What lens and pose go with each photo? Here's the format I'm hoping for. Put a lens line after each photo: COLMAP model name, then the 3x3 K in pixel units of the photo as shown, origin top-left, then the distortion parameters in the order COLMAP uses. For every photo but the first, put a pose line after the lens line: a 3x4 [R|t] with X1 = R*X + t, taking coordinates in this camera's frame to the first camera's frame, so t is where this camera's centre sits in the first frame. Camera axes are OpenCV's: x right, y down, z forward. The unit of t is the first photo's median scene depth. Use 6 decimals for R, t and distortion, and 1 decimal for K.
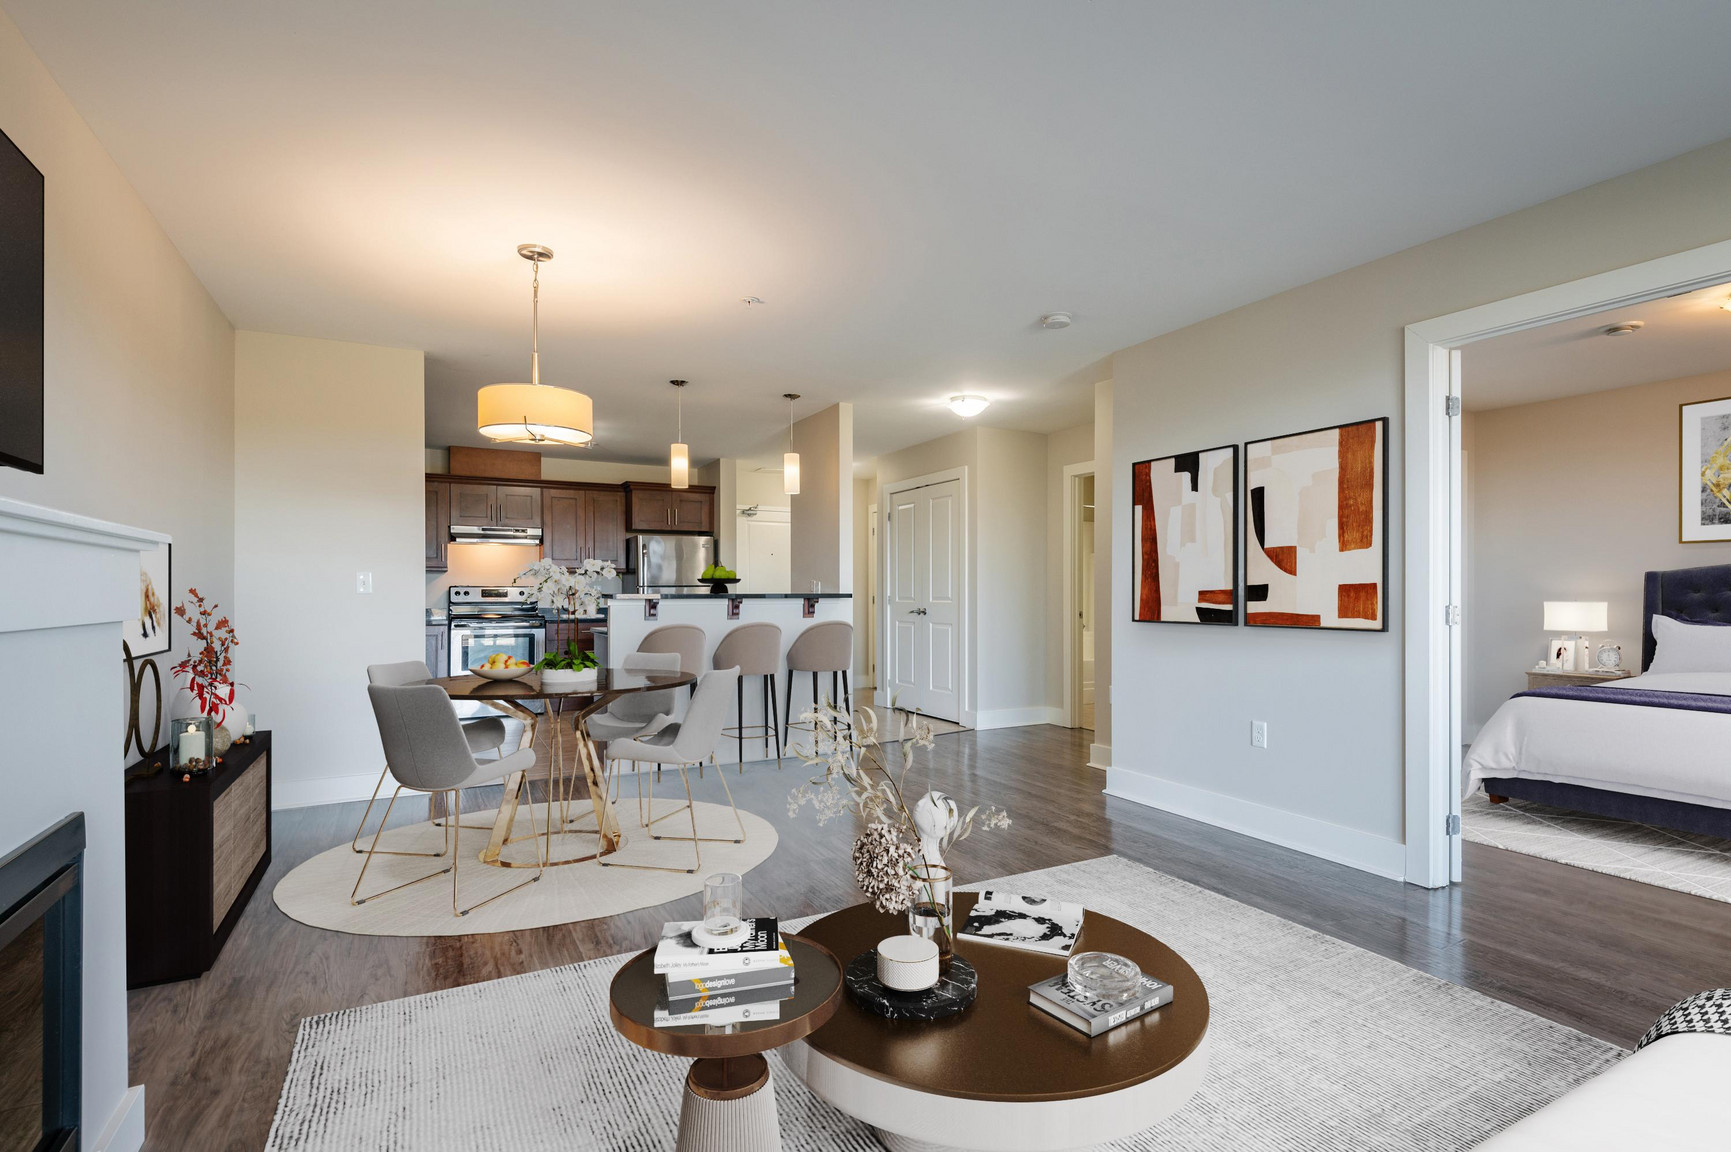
lens RADIAL K [[831.6, 0, 865.5], [0, 831.6, 576.0], [0, 0, 1]] dist [0.000955, 0.000027]
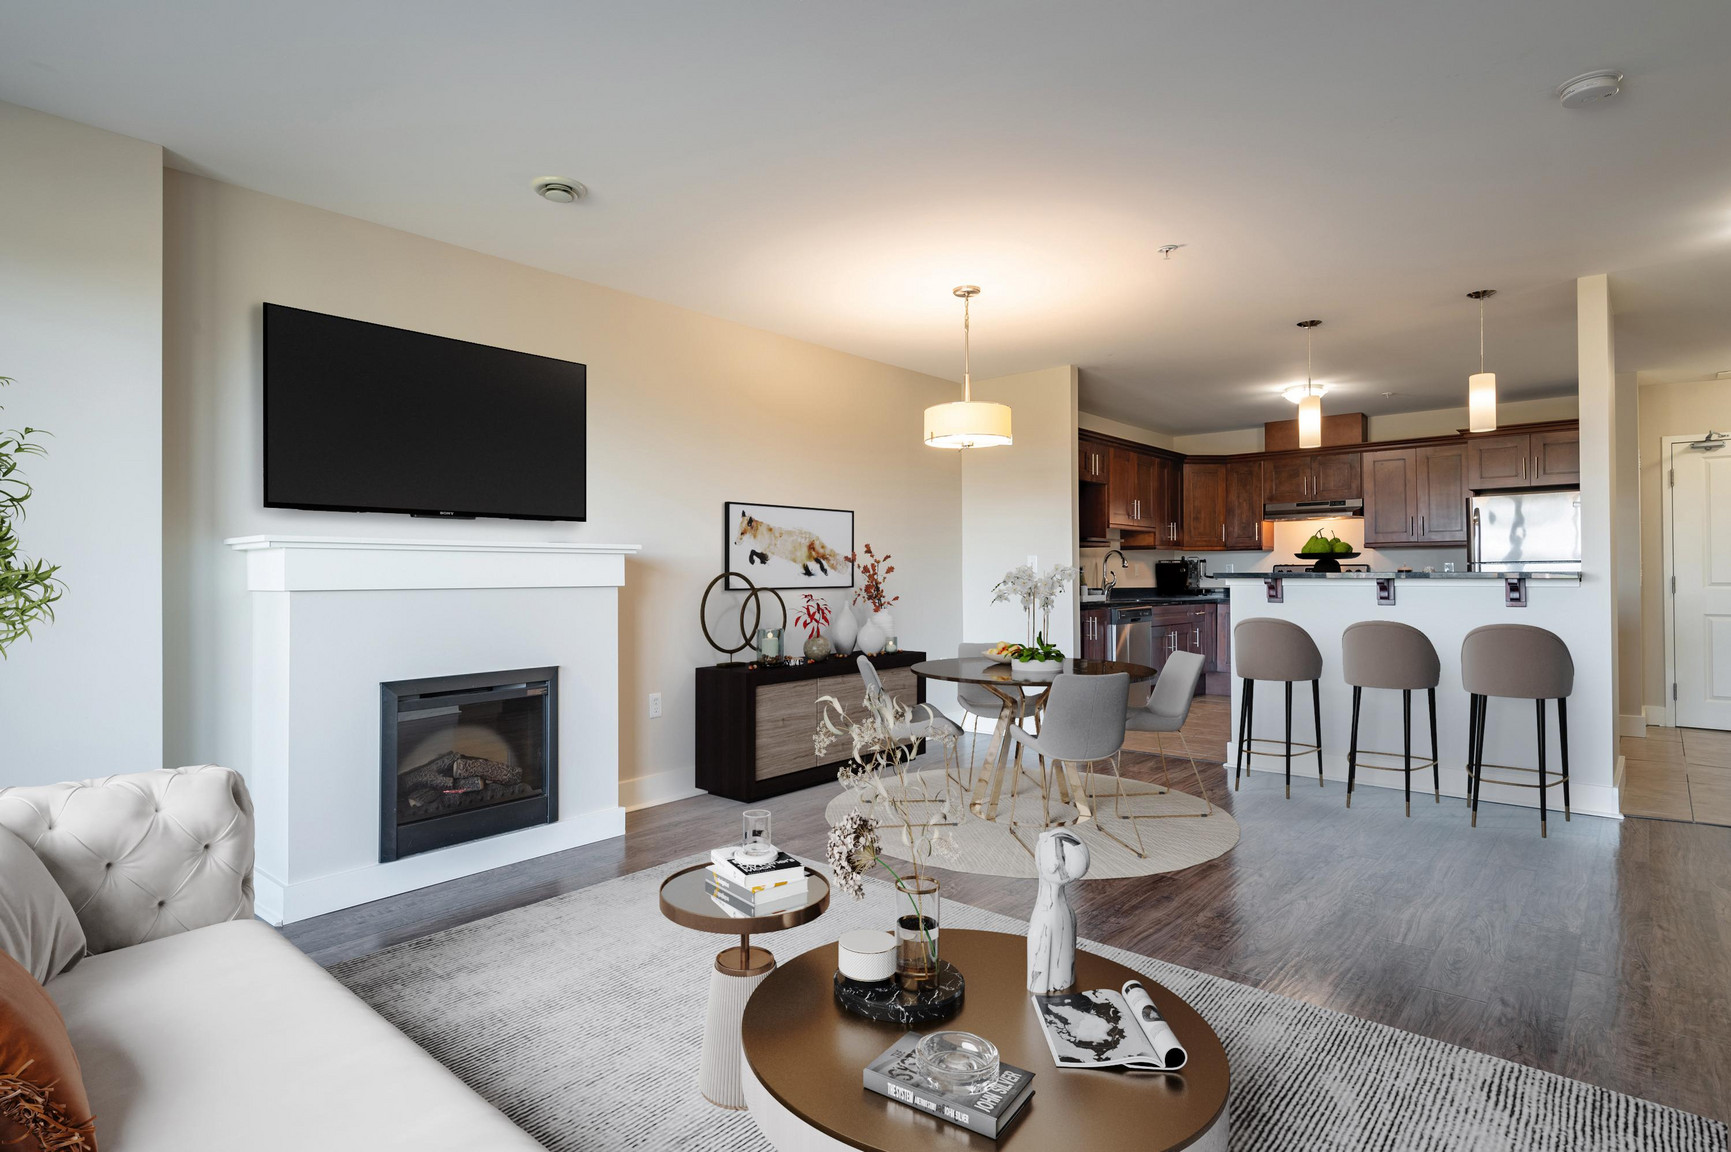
lens RADIAL K [[895.9, 0, 864.9], [0, 895.9, 546.6], [0, 0, 1]] dist [0.001524, 0.000071]
pose [[0.362551, -0.023152, -0.931676, 0.445099], [0.019701, 0.999658, -0.017175, -0.001583], [0.931756, -0.012128, 0.362883, 0.261396]]
